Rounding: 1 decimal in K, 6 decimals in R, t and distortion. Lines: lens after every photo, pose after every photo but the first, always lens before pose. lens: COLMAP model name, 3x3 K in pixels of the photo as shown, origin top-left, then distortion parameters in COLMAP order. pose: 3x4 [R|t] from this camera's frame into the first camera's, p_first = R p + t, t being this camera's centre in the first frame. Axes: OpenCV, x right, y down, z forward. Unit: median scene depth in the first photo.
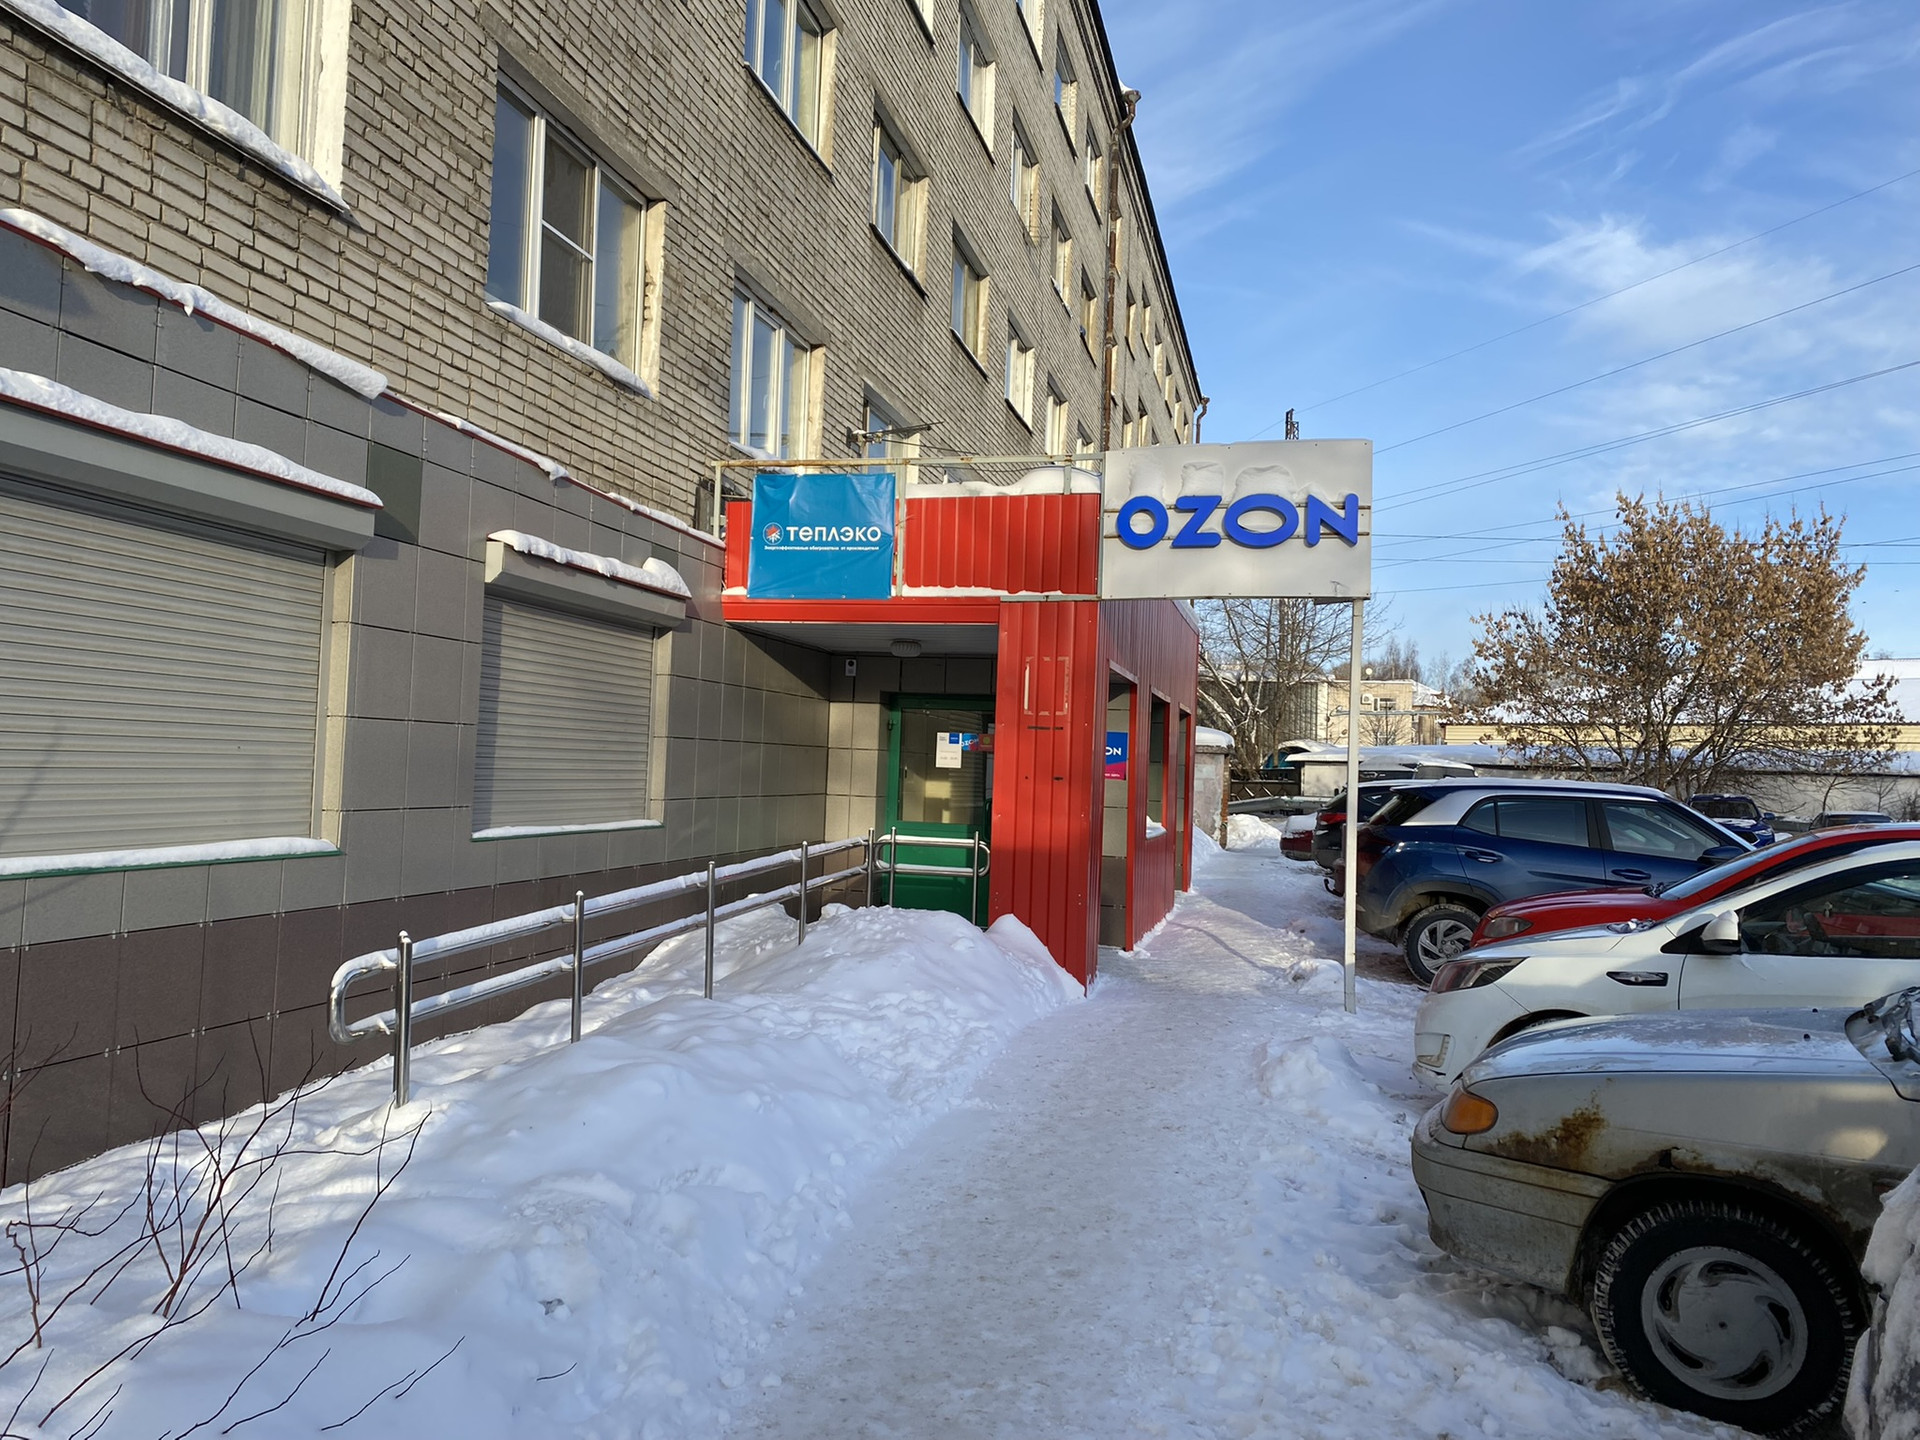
lens RADIAL K [[1424.6, 0, 962.0], [0, 1424.6, 717.9], [0, 0, 1]] dist [0.005626, 0.001890]
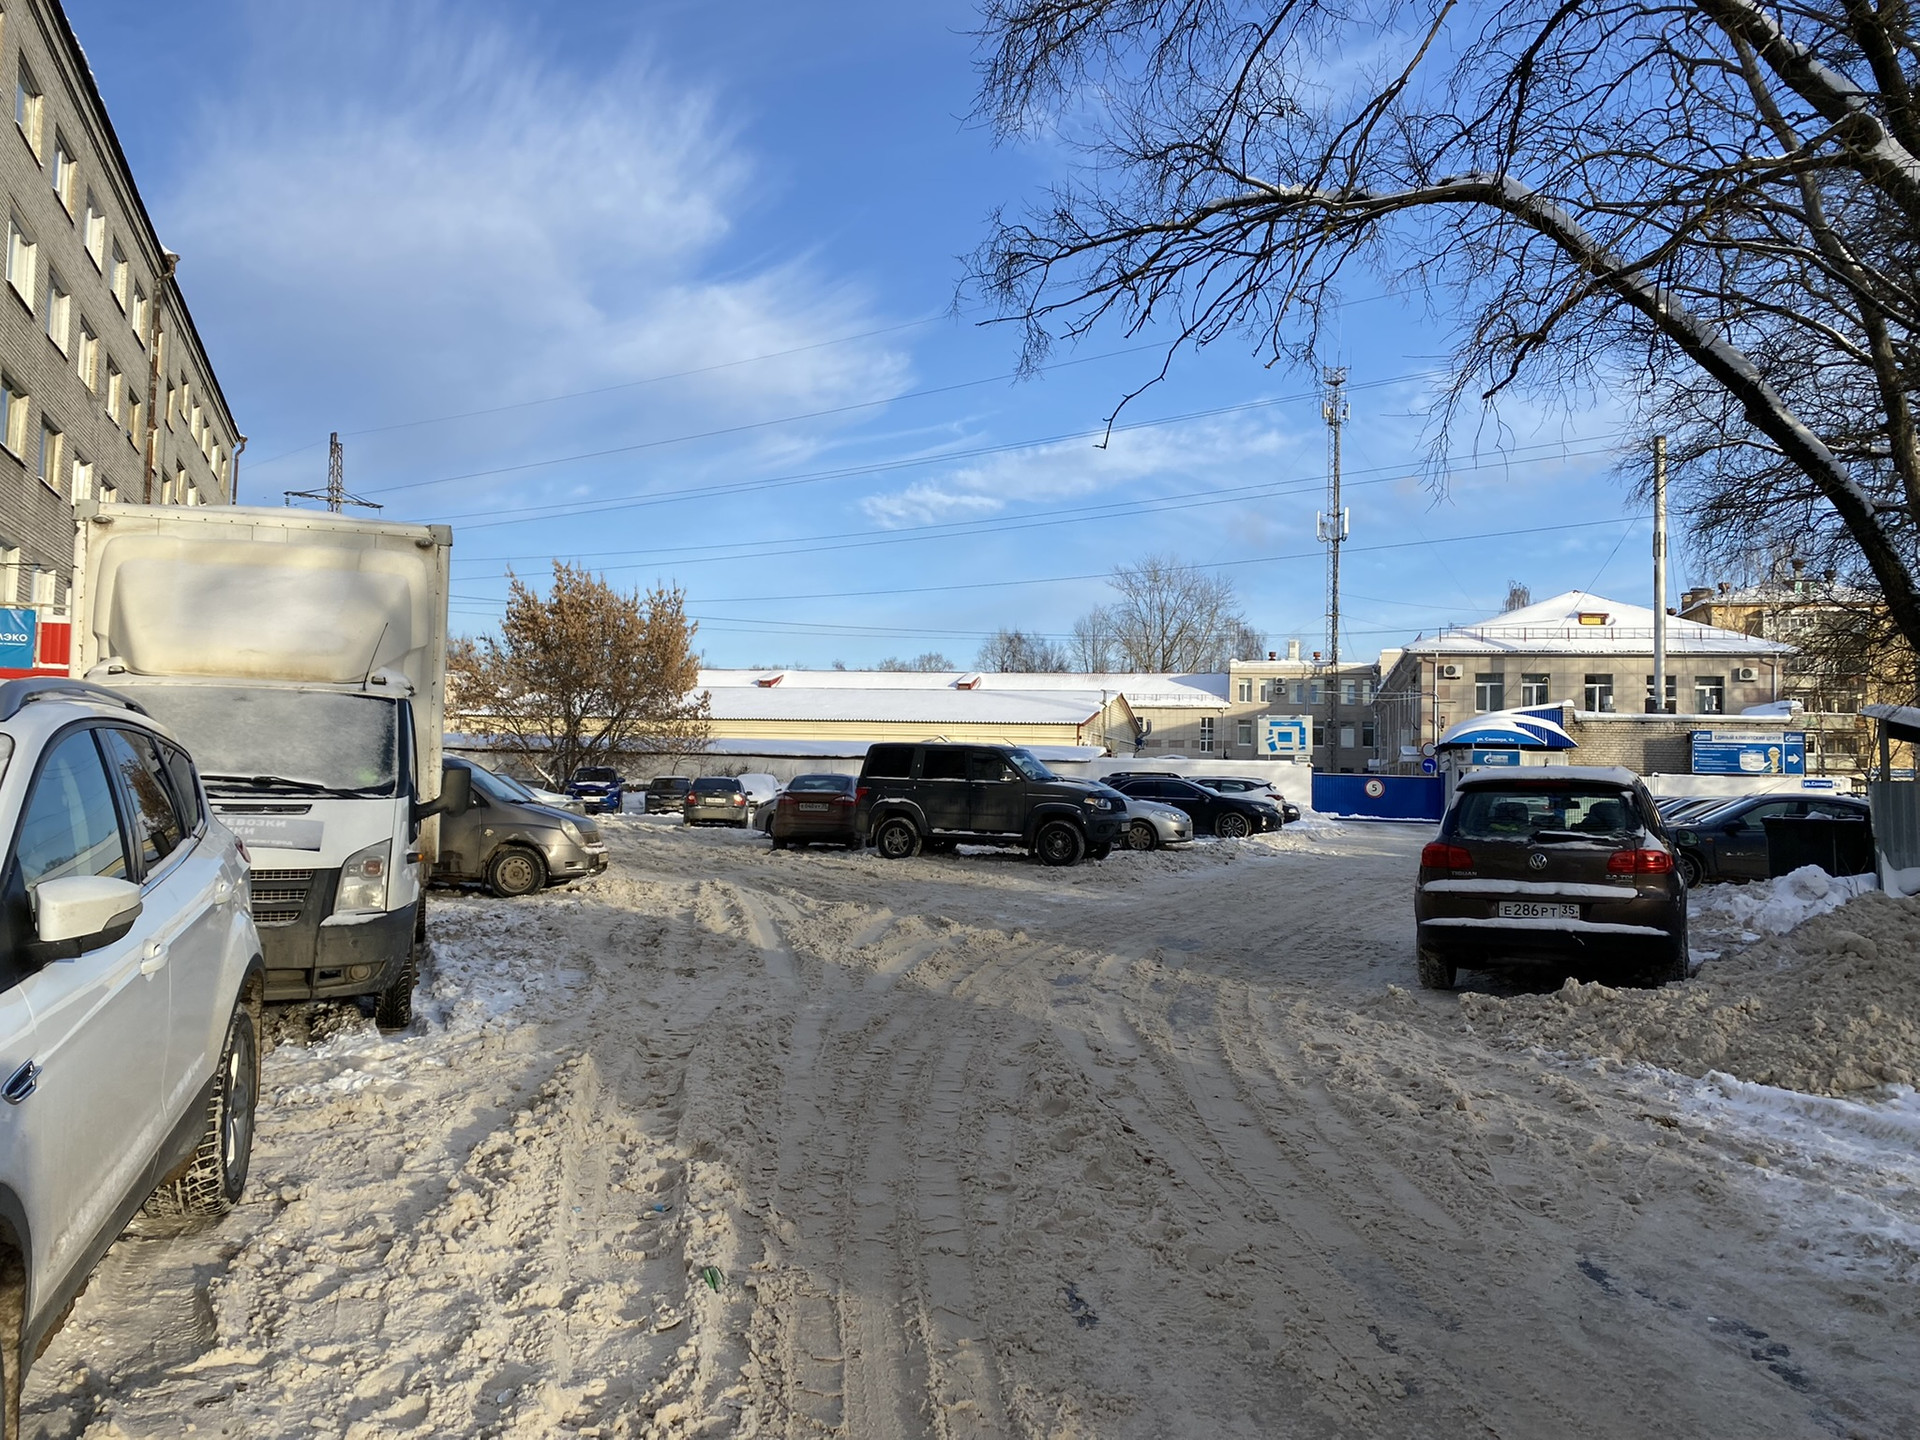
lens RADIAL K [[1424.6, 0, 966.7], [0, 1424.6, 717.7], [0, 0, 1]] dist [0.005626, 0.001890]
pose [[0.810069, 0.012520, 0.586201, -0.056407], [-0.019100, 0.999805, 0.005042, -0.016049], [-0.586023, -0.015281, 0.810150, -0.516893]]
